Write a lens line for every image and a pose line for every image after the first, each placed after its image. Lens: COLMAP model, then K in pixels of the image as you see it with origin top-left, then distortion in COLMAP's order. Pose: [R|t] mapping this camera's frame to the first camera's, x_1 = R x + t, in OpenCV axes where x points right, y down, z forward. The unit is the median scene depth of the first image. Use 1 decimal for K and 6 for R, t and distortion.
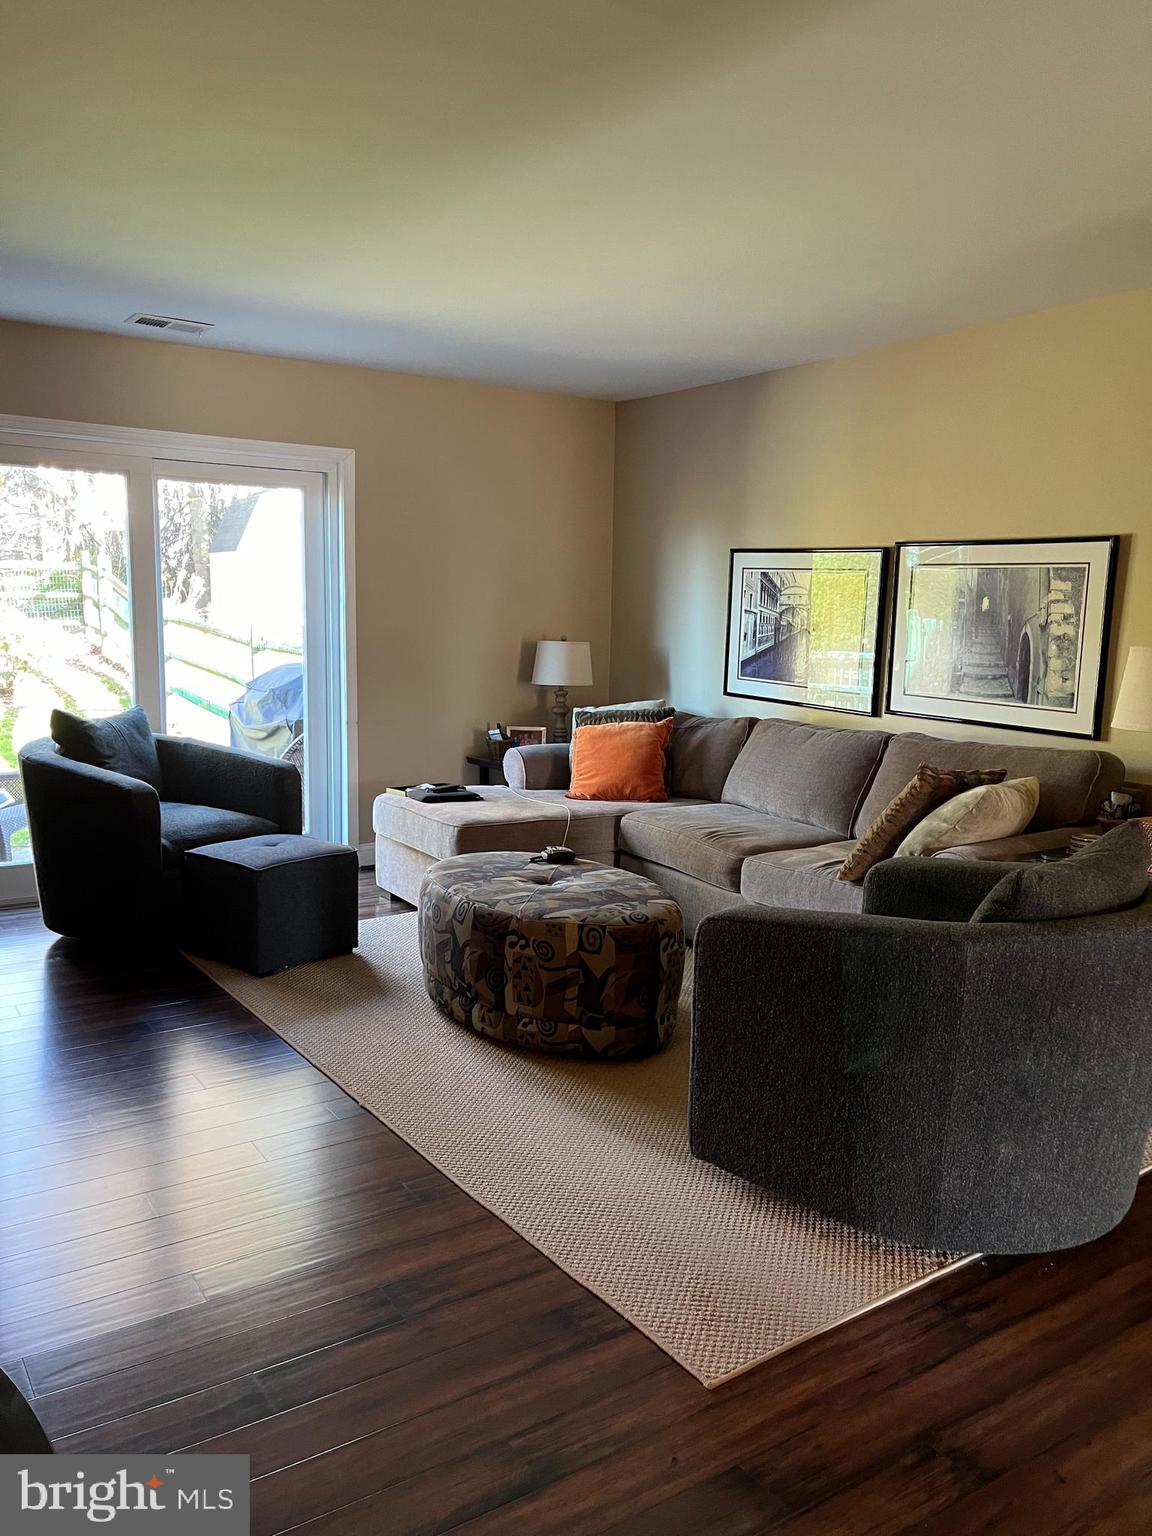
lens RADIAL K [[1155.6, 0, 583.5], [0, 1155.6, 798.1], [0, 0, 1]] dist [0.116351, -0.287999]
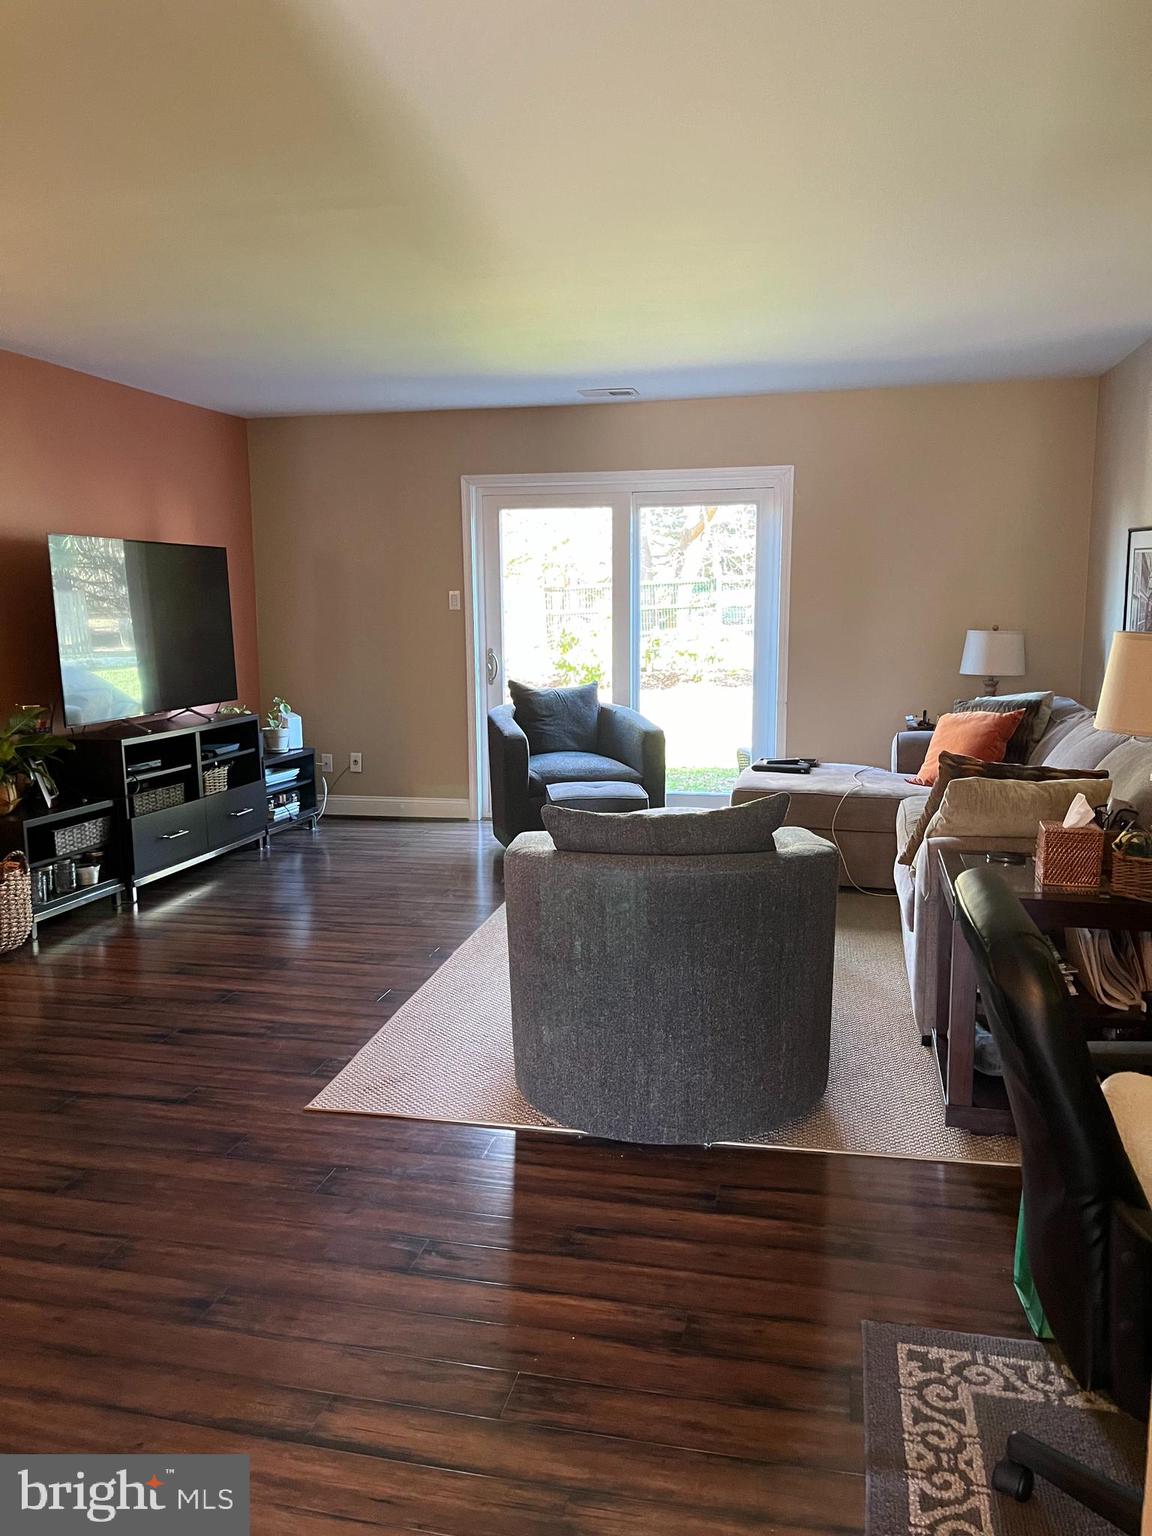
lens RADIAL K [[1155.6, 0, 583.5], [0, 1155.6, 798.1], [0, 0, 1]] dist [0.116351, -0.287999]
pose [[0.689131, 0.099566, -0.717764, 0.520009], [-0.097745, 0.994235, 0.044071, -0.002671], [0.718015, 0.039788, 0.694890, 0.065182]]
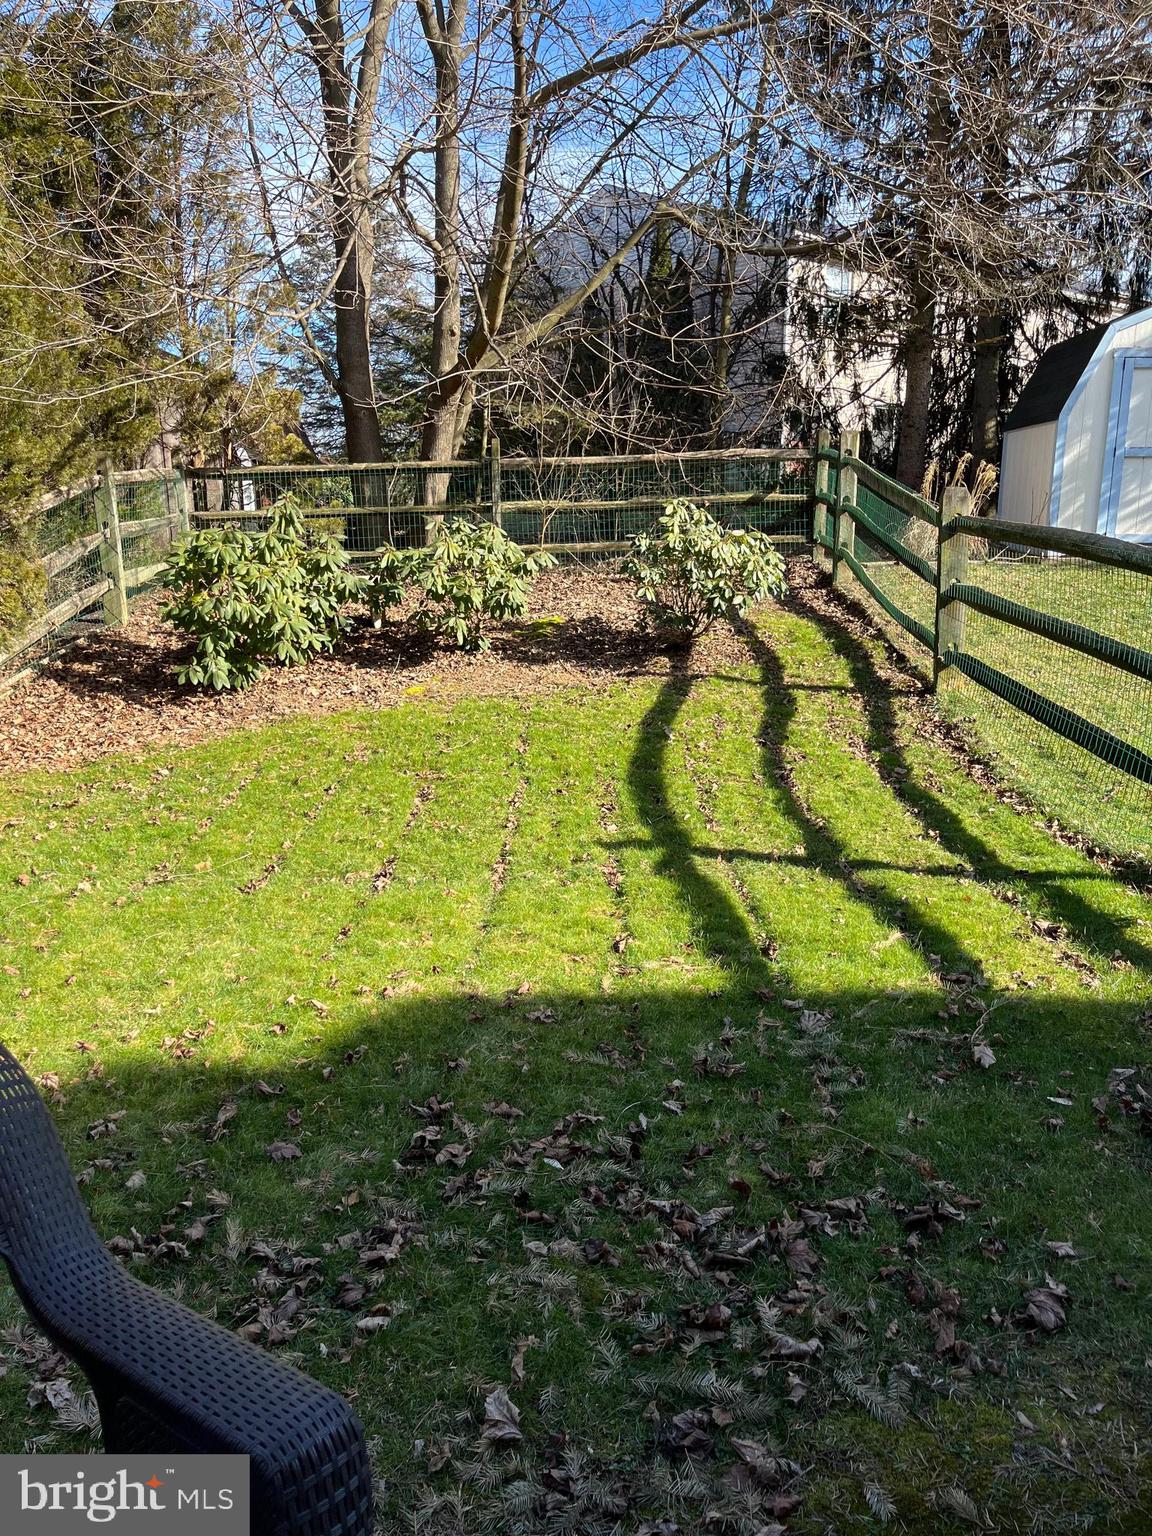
lens RADIAL K [[1155.6, 0, 583.5], [0, 1155.6, 798.1], [0, 0, 1]] dist [0.116351, -0.287999]
pose [[0.828577, 0.123014, -0.546194, -0.477165], [-0.088212, 0.992062, 0.089615, -0.159619], [0.552882, -0.026072, 0.832851, 1.148875]]
